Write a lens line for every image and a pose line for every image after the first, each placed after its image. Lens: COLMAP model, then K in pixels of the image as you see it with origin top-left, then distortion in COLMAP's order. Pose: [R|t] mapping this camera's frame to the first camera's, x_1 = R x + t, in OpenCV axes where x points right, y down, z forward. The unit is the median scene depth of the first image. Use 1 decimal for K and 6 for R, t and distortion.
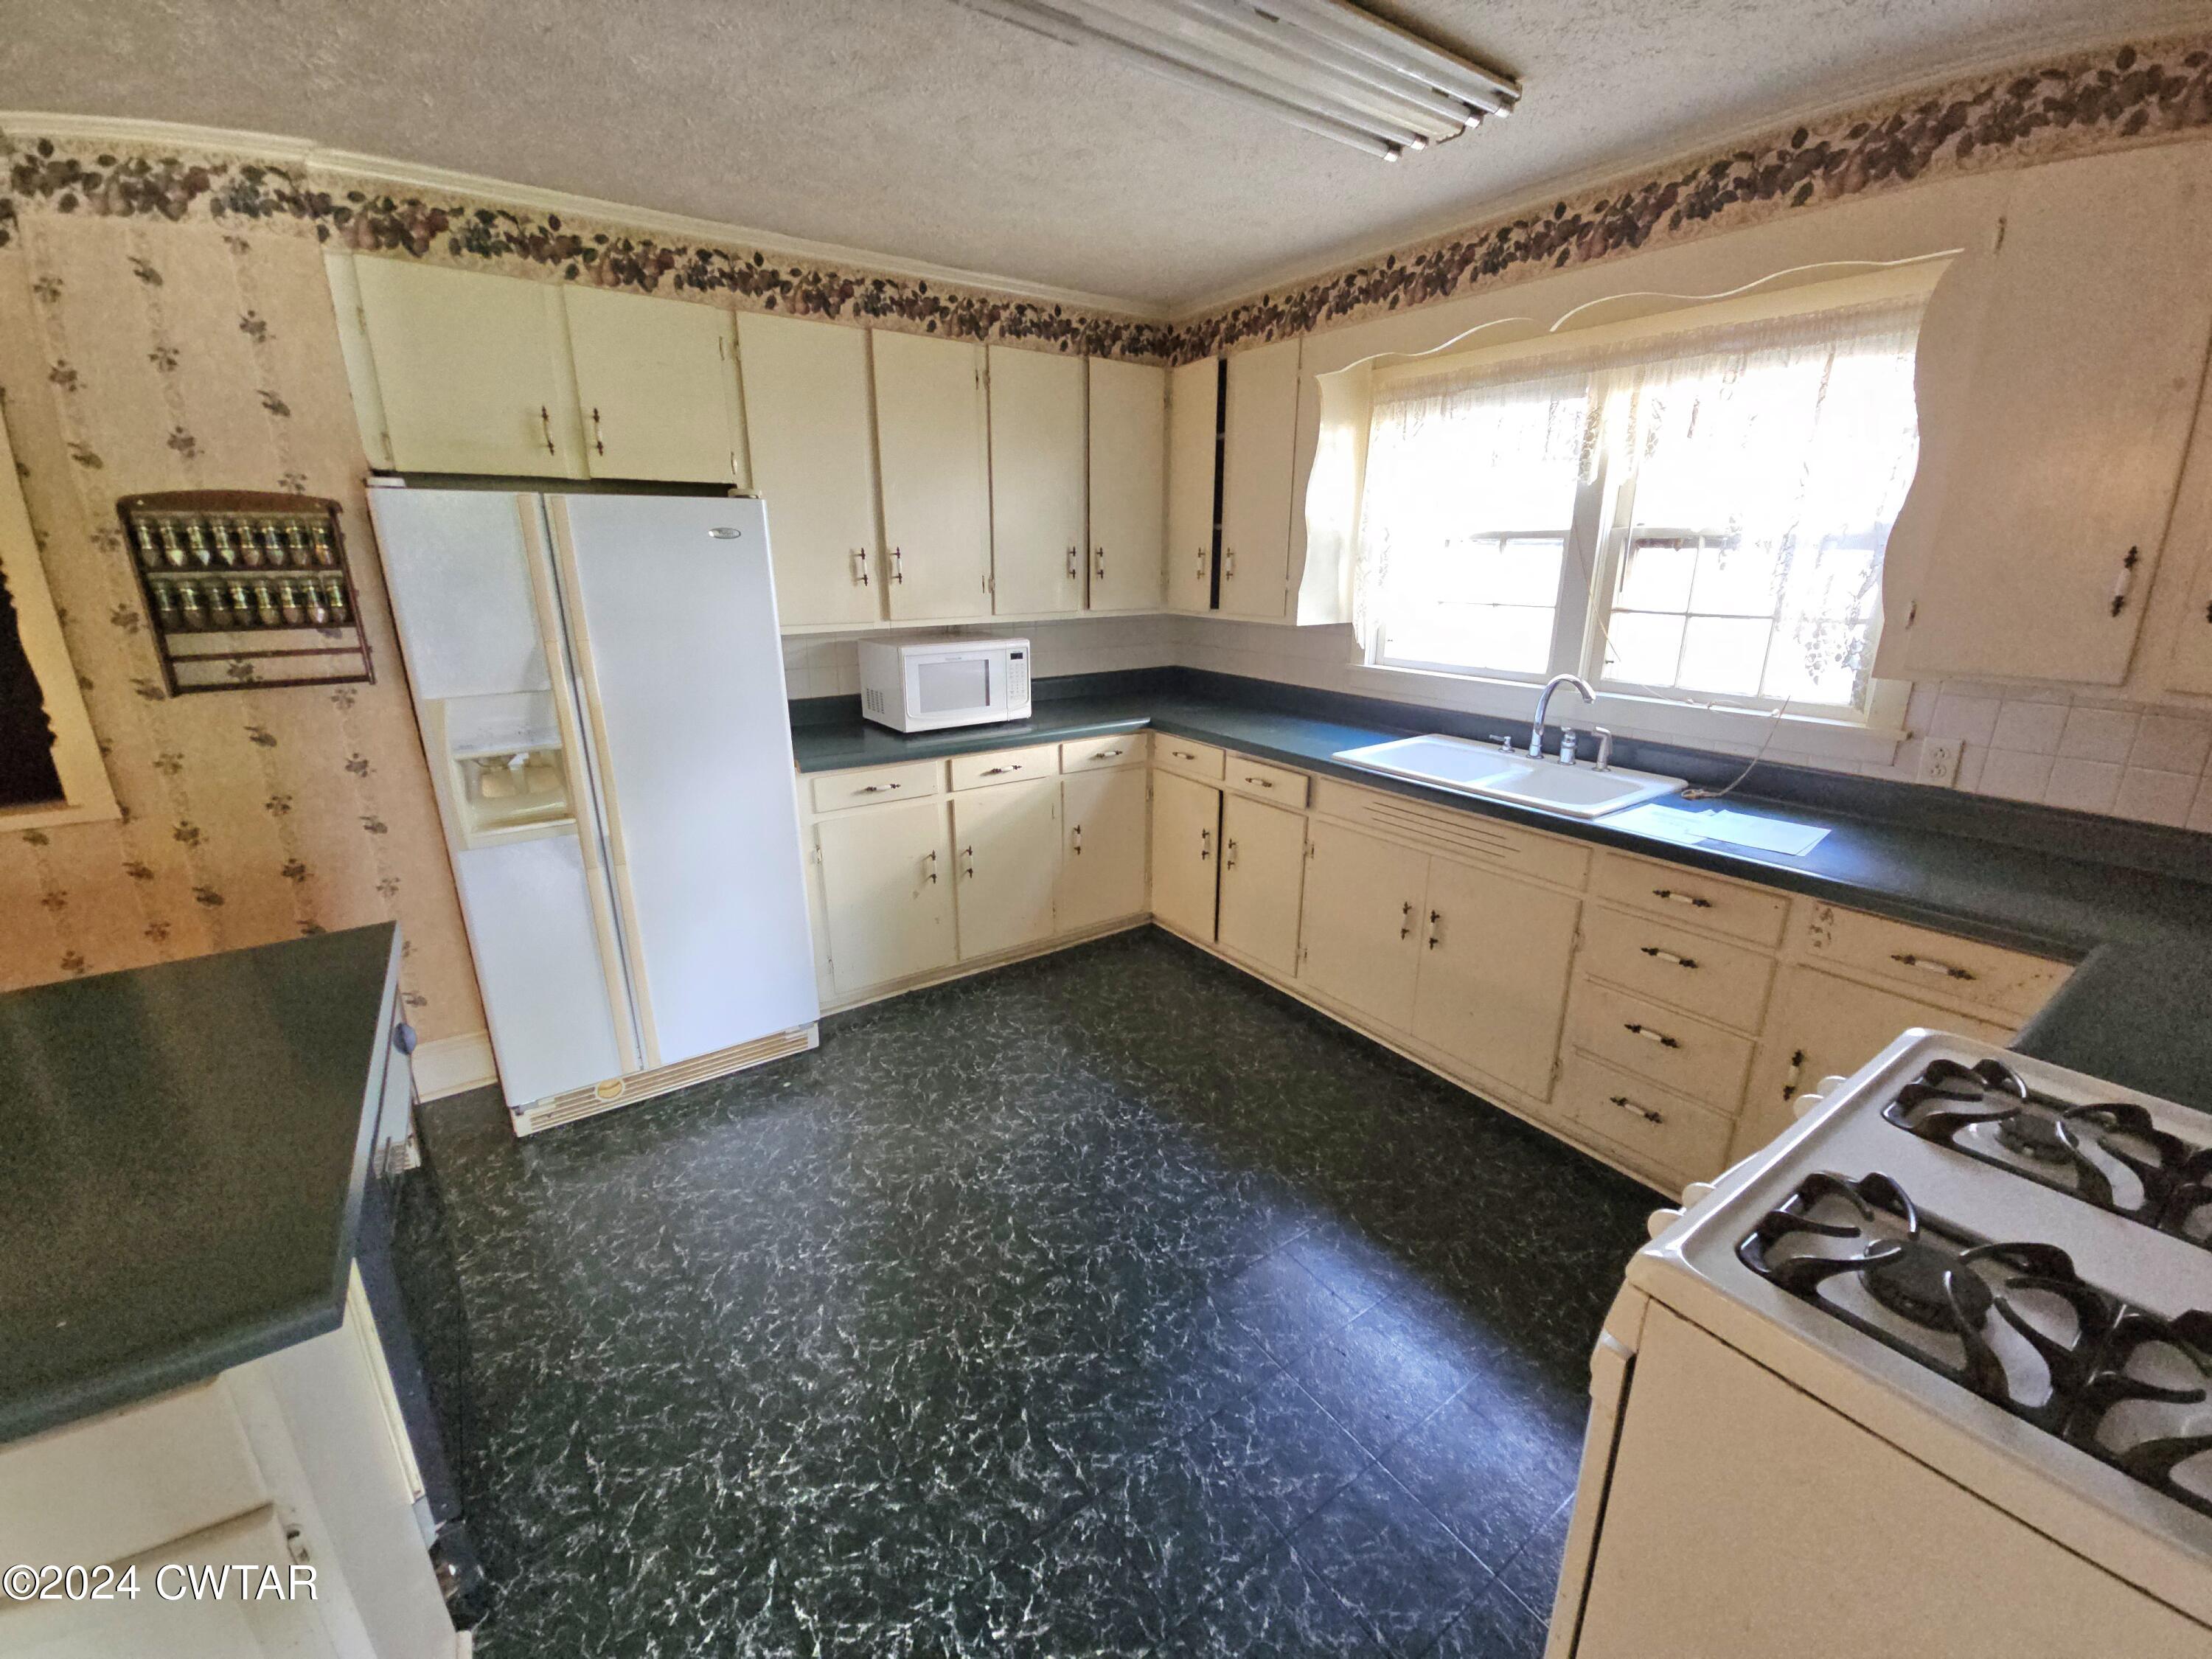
lens RADIAL K [[897.1, 0, 1102.9], [0, 897.1, 822.9], [0, 0, 1]] dist [0.010179, -0.008449]
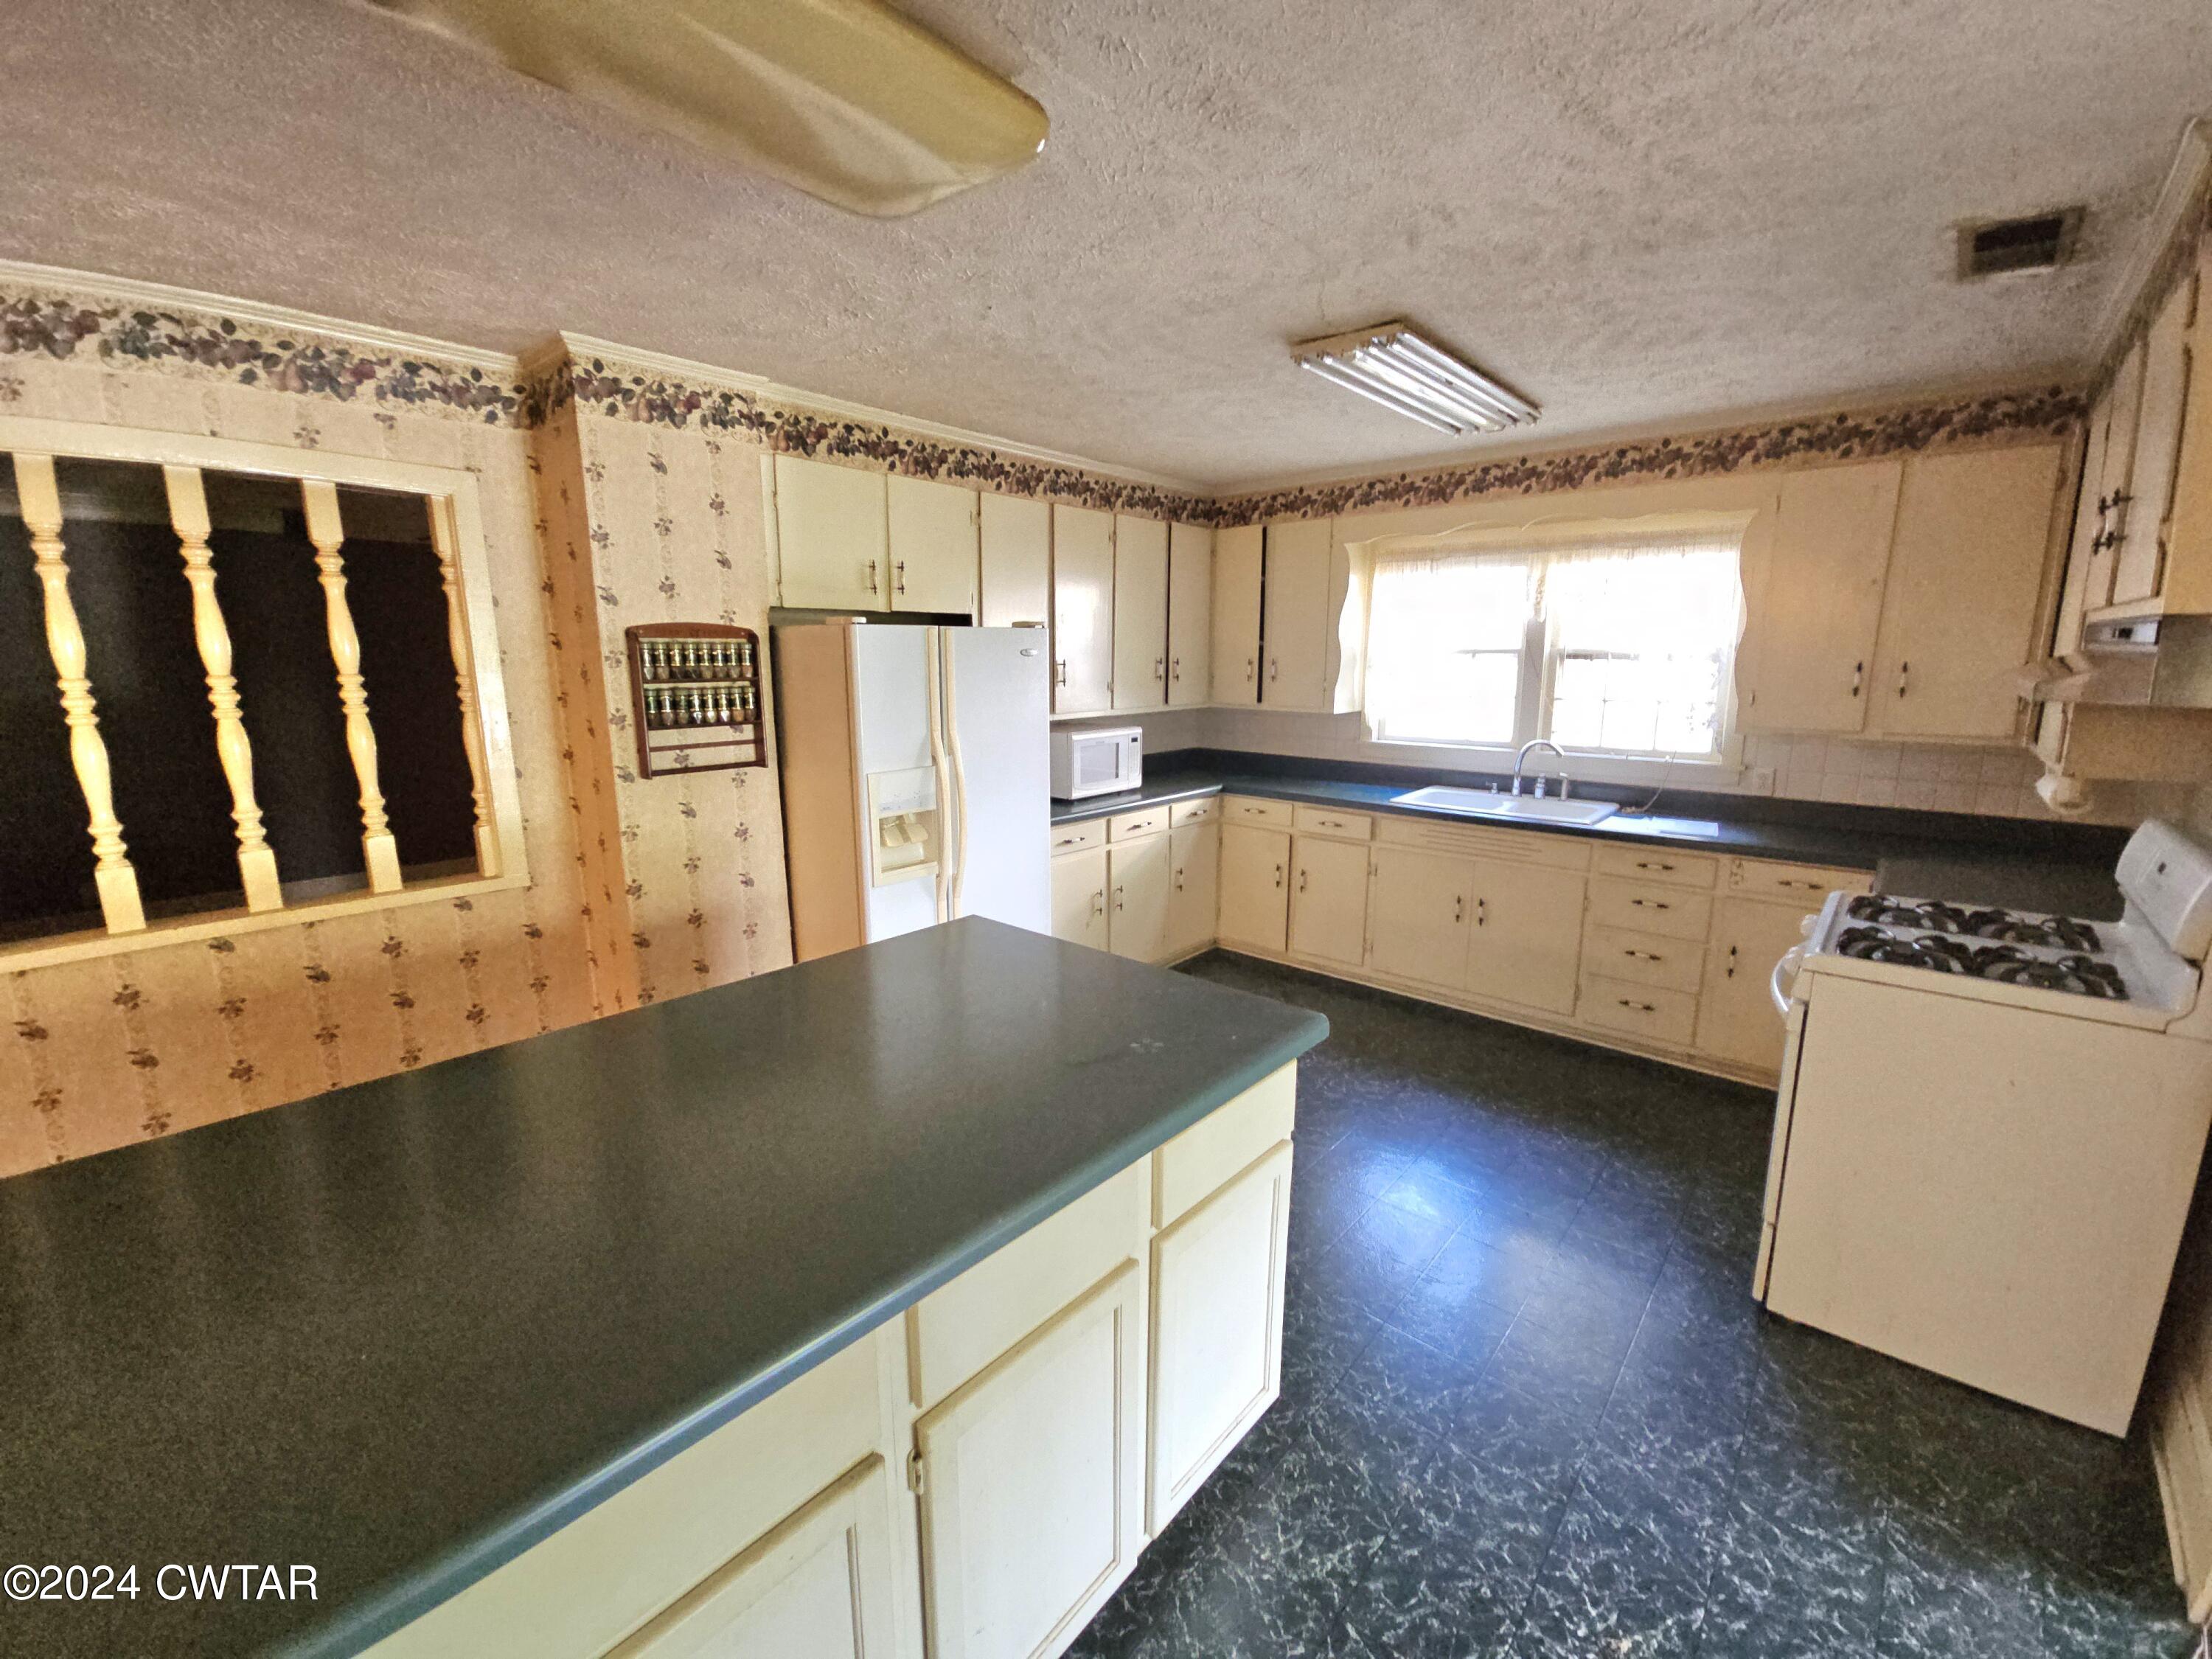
lens RADIAL K [[897.5, 0, 1102.2], [0, 897.5, 826.4], [0, 0, 1]] dist [0.000411, -0.000343]
pose [[0.971864, -0.045676, 0.231071, -0.529762], [0.068880, 0.993246, -0.093365, 0.067861], [-0.225246, 0.106654, 0.968447, -0.282471]]
